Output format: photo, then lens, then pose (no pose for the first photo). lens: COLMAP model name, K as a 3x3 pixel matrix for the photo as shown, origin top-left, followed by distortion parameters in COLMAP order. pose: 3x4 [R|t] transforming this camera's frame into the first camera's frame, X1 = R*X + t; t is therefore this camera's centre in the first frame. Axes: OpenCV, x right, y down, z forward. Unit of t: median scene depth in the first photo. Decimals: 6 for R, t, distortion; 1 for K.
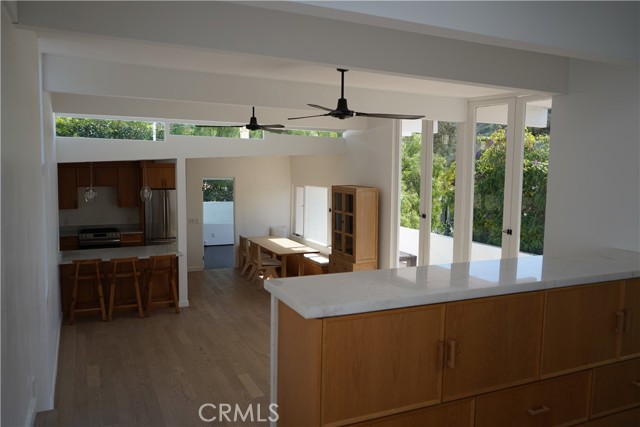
lens RADIAL K [[508.9, 0, 320.0], [0, 508.9, 213.5], [0, 0, 1]] dist [-0.038179, 0.083207]
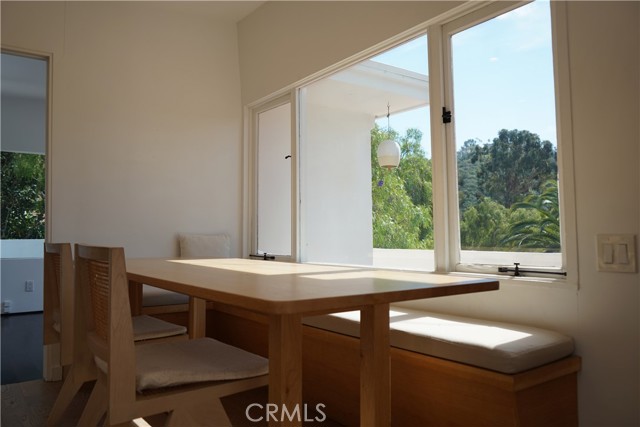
lens RADIAL K [[508.9, 0, 320.0], [0, 508.9, 213.5], [0, 0, 1]] dist [-0.038179, 0.083207]
pose [[0.981266, -0.024114, 0.191141, -0.083280], [0.047749, 0.991622, -0.120028, 0.063491], [-0.186645, 0.126906, 0.974196, 0.778430]]
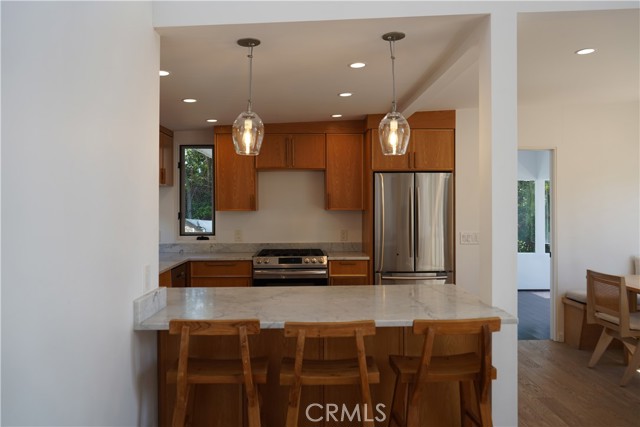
lens RADIAL K [[508.9, 0, 320.0], [0, 508.9, 213.5], [0, 0, 1]] dist [-0.038179, 0.083207]
pose [[0.920179, -0.008086, -0.391415, -0.203718], [-0.026044, 0.996308, -0.081809, 0.036890], [0.390631, 0.085473, 0.916571, 0.533554]]
